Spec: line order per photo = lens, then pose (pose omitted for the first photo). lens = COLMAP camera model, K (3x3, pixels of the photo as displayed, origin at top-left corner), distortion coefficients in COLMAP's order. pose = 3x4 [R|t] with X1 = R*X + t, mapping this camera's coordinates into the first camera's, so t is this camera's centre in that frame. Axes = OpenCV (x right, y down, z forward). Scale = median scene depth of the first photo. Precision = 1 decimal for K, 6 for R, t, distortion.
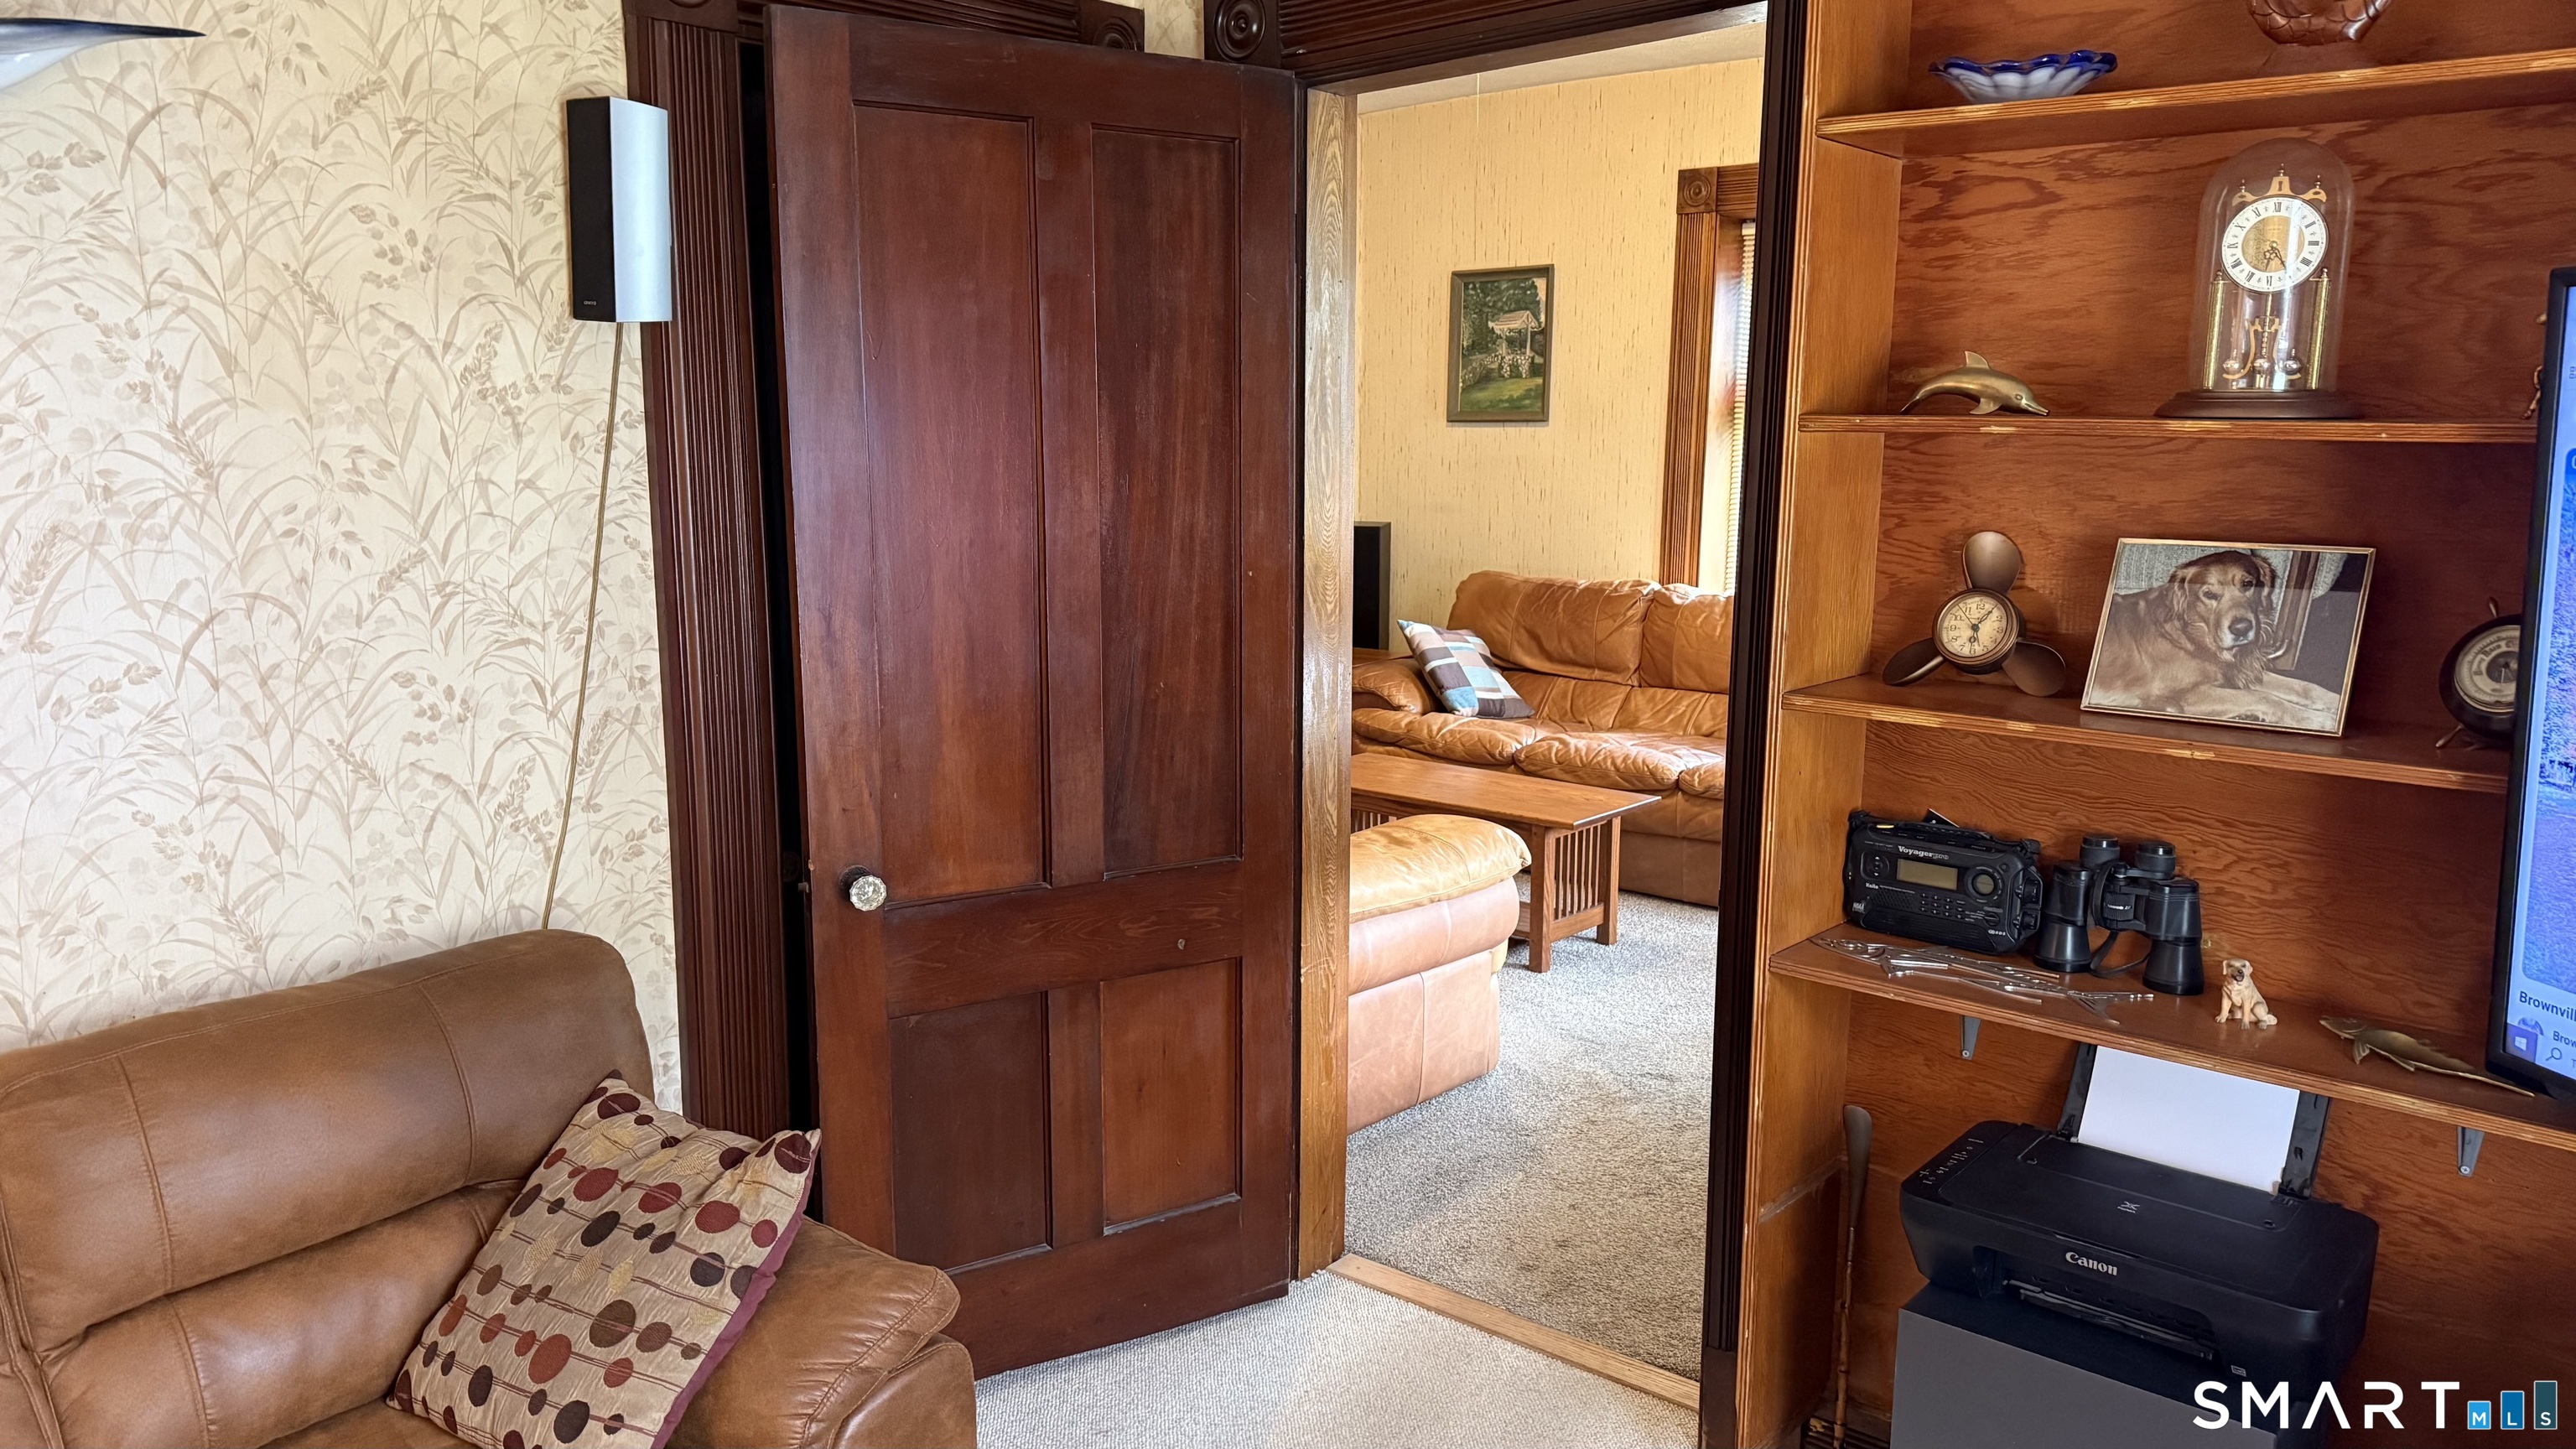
lens RADIAL K [[1764.9, 0, 1282.7], [0, 1764.9, 731.6], [0, 0, 1]] dist [0.154912, -0.240512]
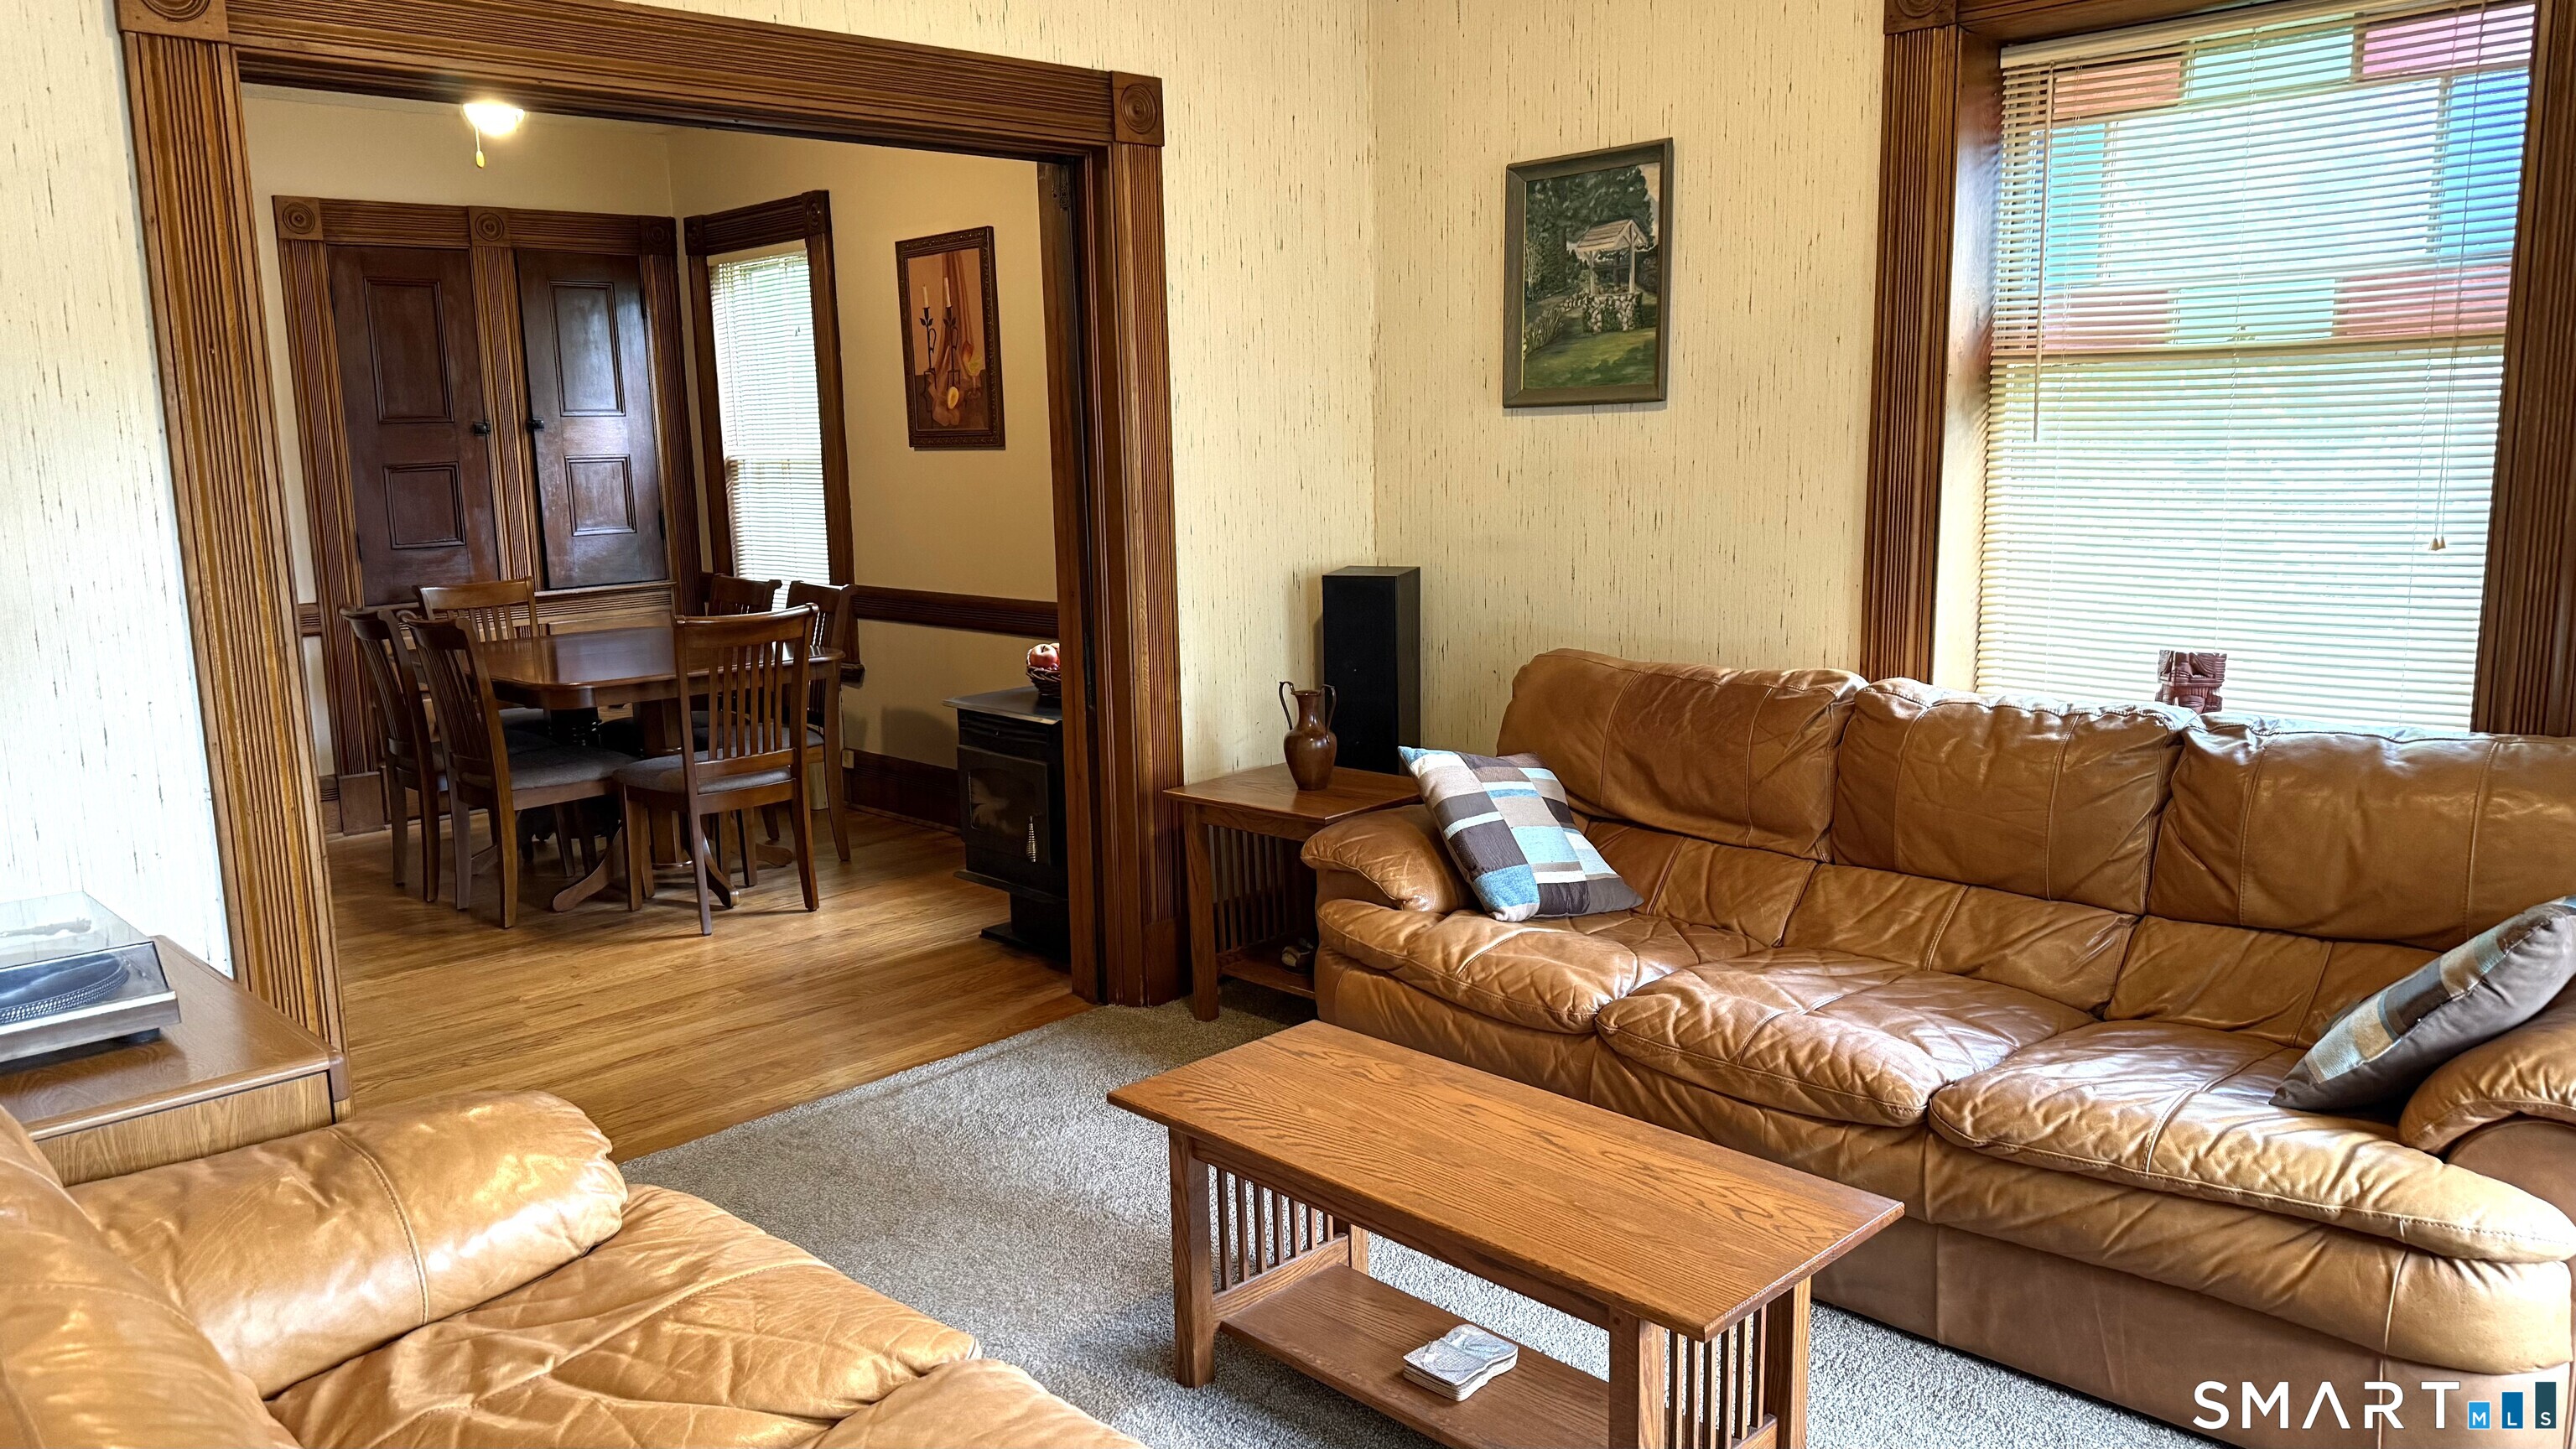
lens RADIAL K [[1774.5, 0, 1283.7], [0, 1774.5, 740.1], [0, 0, 1]] dist [0.177805, -0.368555]
pose [[0.996745, -0.009101, -0.080108, 0.072080], [0.008665, 0.999946, -0.005795, -0.060420], [0.080157, 0.005082, 0.996769, 0.406313]]
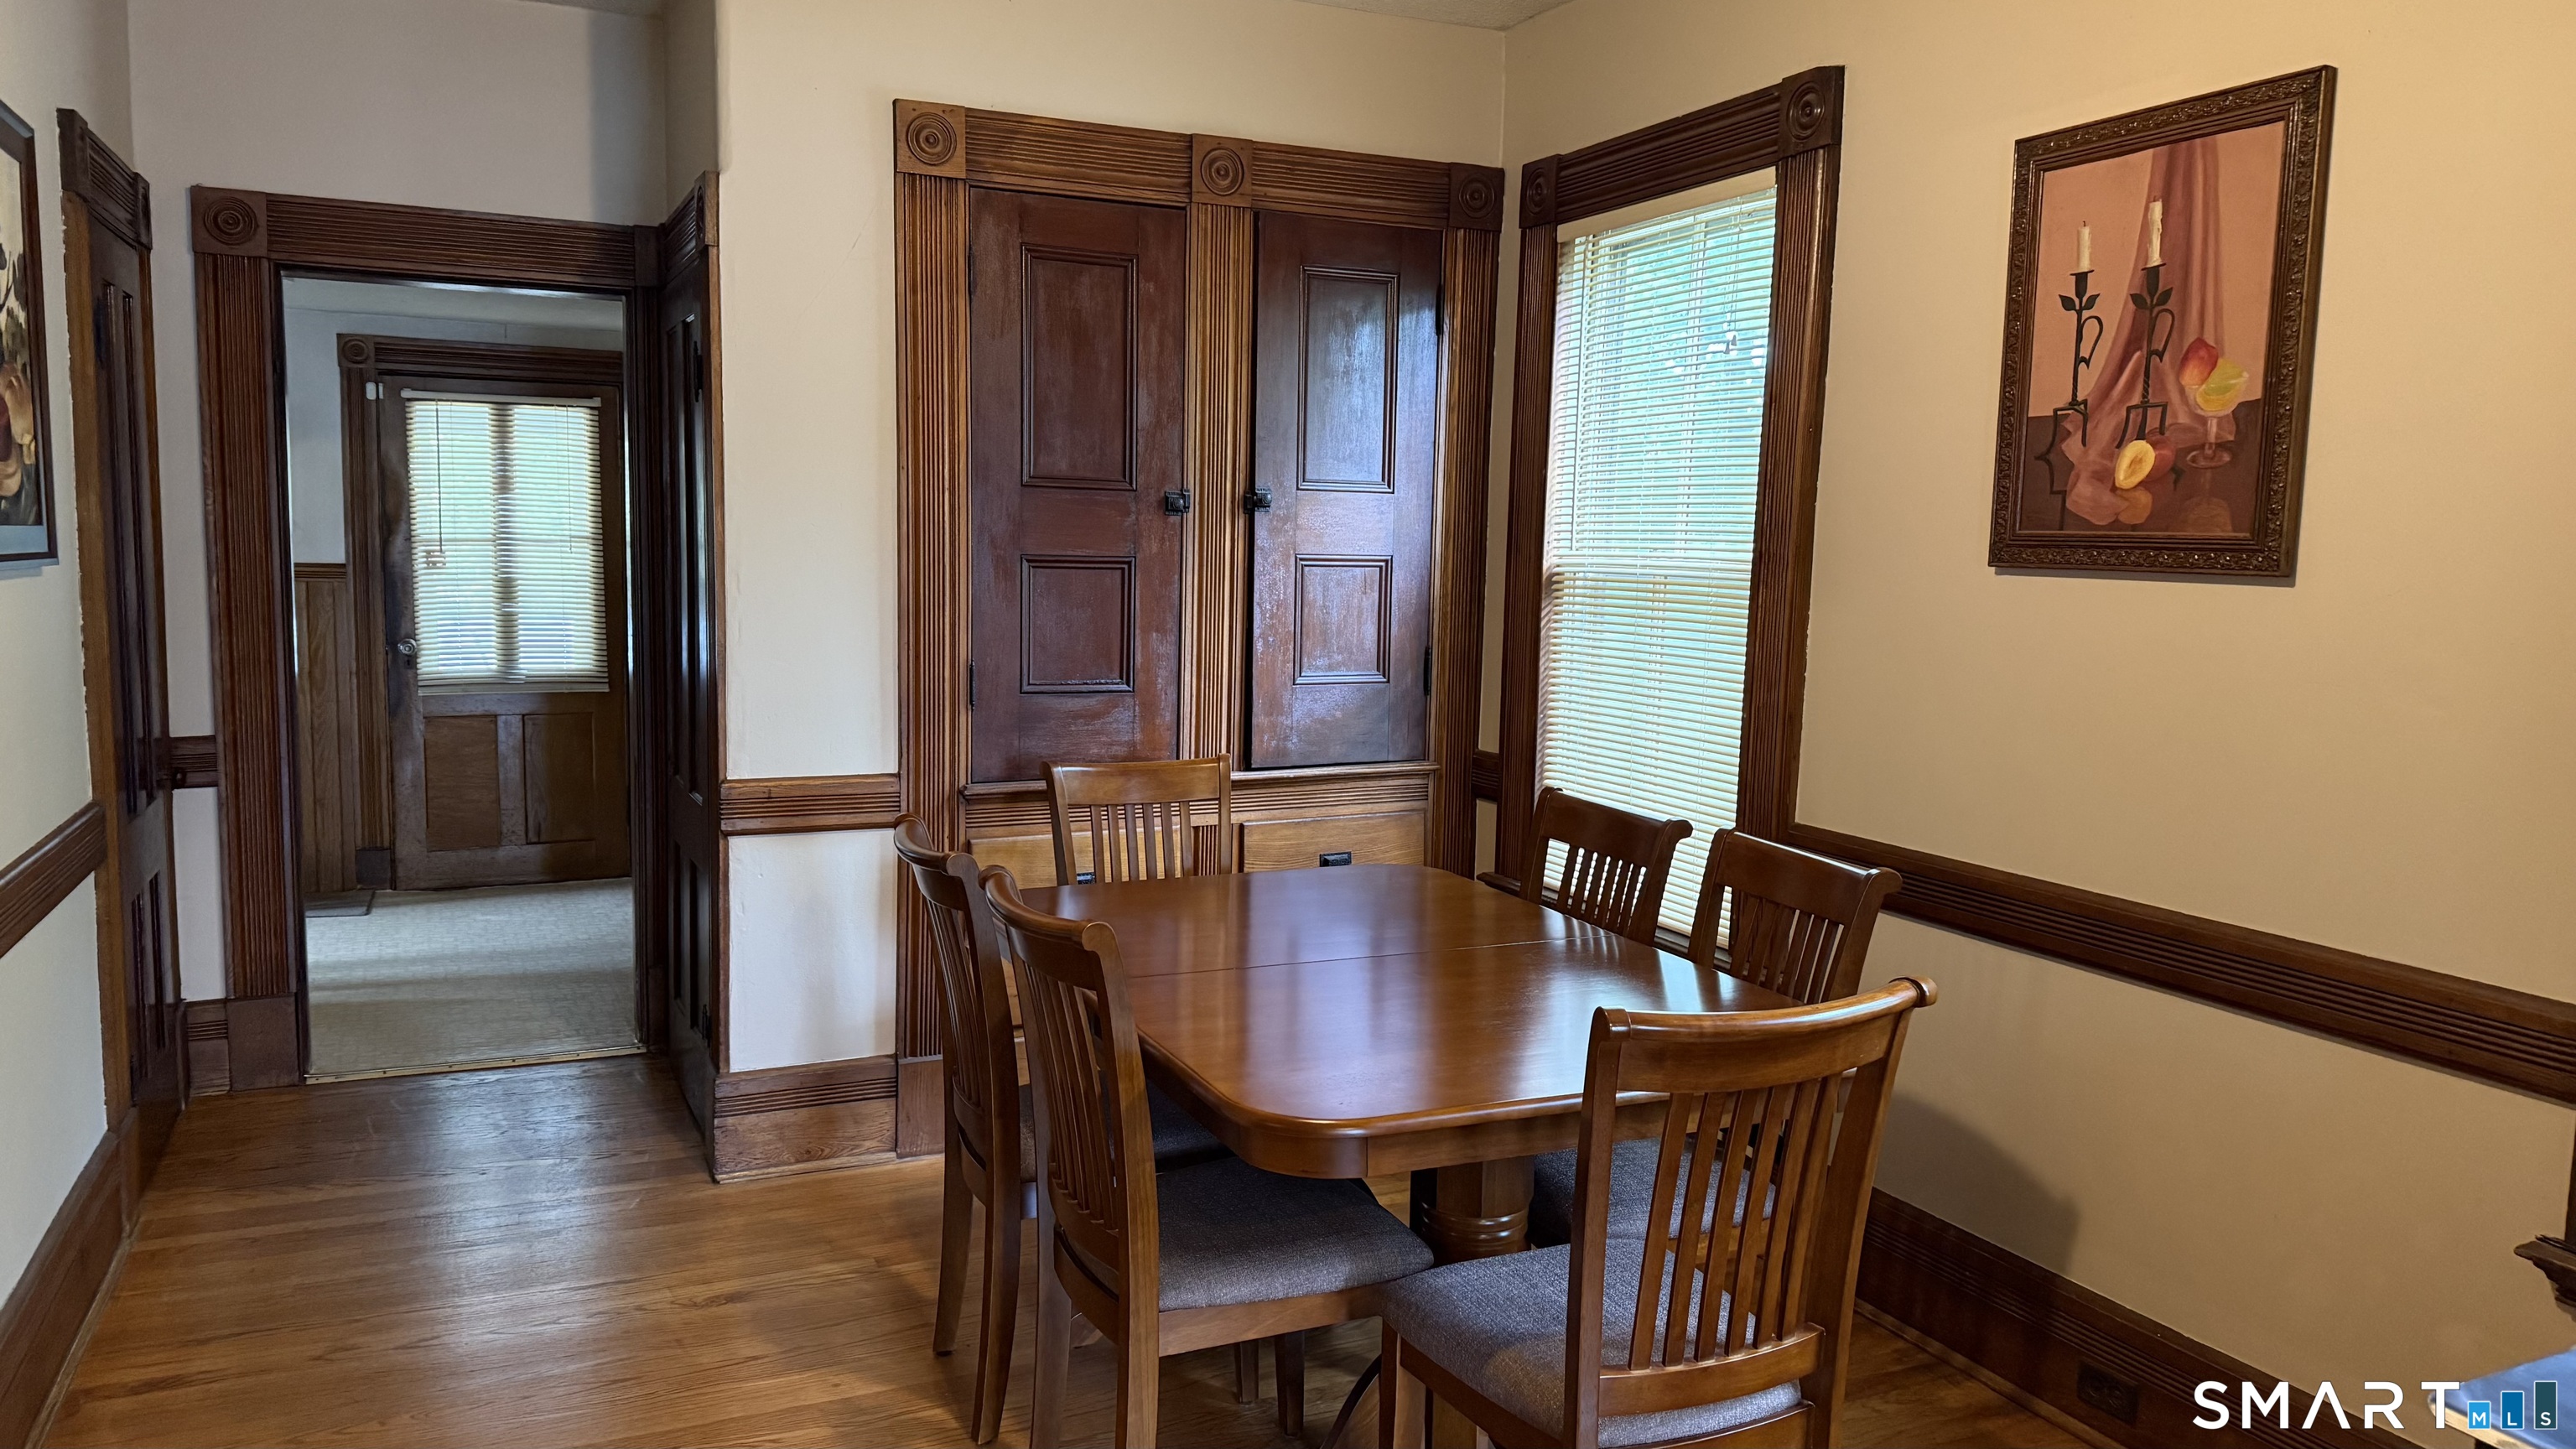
lens RADIAL K [[1764.9, 0, 1282.7], [0, 1764.9, 731.6], [0, 0, 1]] dist [0.154912, -0.240512]
pose [[0.911515, 0.069234, -0.405397, -0.183689], [-0.096502, 0.994214, -0.047188, -0.146170], [0.399784, 0.082134, 0.912922, 0.871820]]
